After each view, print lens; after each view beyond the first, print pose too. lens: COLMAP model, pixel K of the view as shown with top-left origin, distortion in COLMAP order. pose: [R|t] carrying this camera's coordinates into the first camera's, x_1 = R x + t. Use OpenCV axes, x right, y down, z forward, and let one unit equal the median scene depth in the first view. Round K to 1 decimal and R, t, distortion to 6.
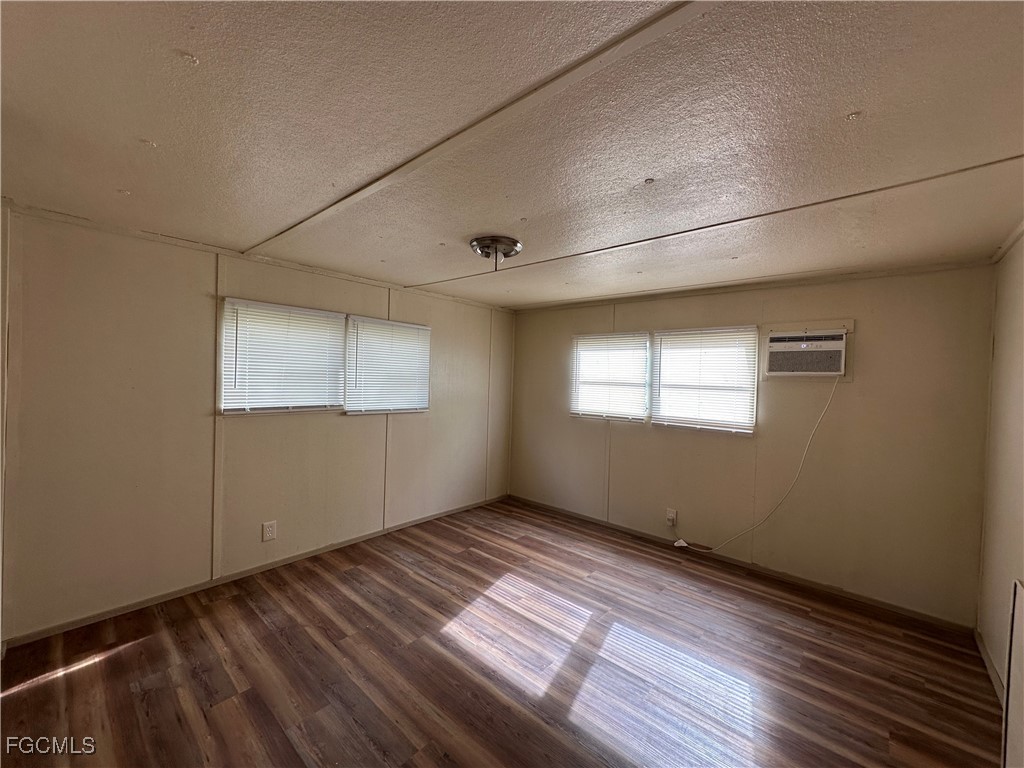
lens RADIAL K [[410.7, 0, 512.0], [0, 410.7, 384.0], [0, 0, 1]] dist [0.000956, -0.000175]
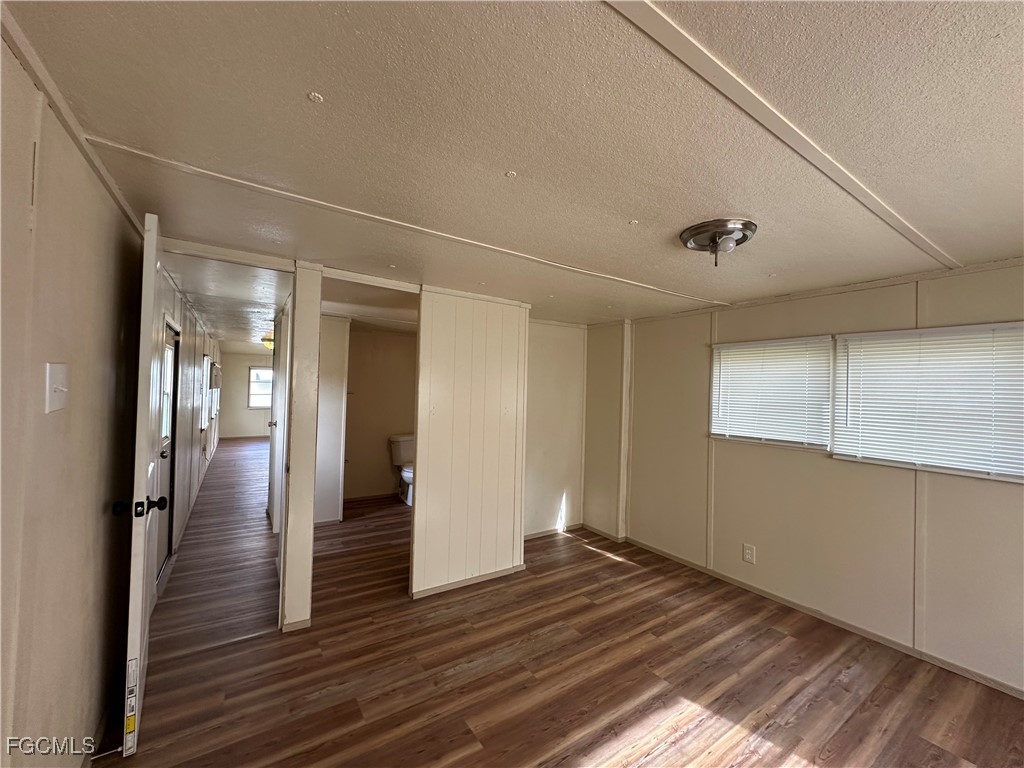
lens RADIAL K [[408.9, 0, 512.0], [0, 408.9, 384.0], [0, 0, 1]] dist [0.000572, 0.000137]
pose [[-0.256711, -0.052201, -0.965078, 0.665143], [-0.050851, 0.997887, -0.040449, -0.007130], [0.965150, 0.038691, -0.258823, 0.718588]]
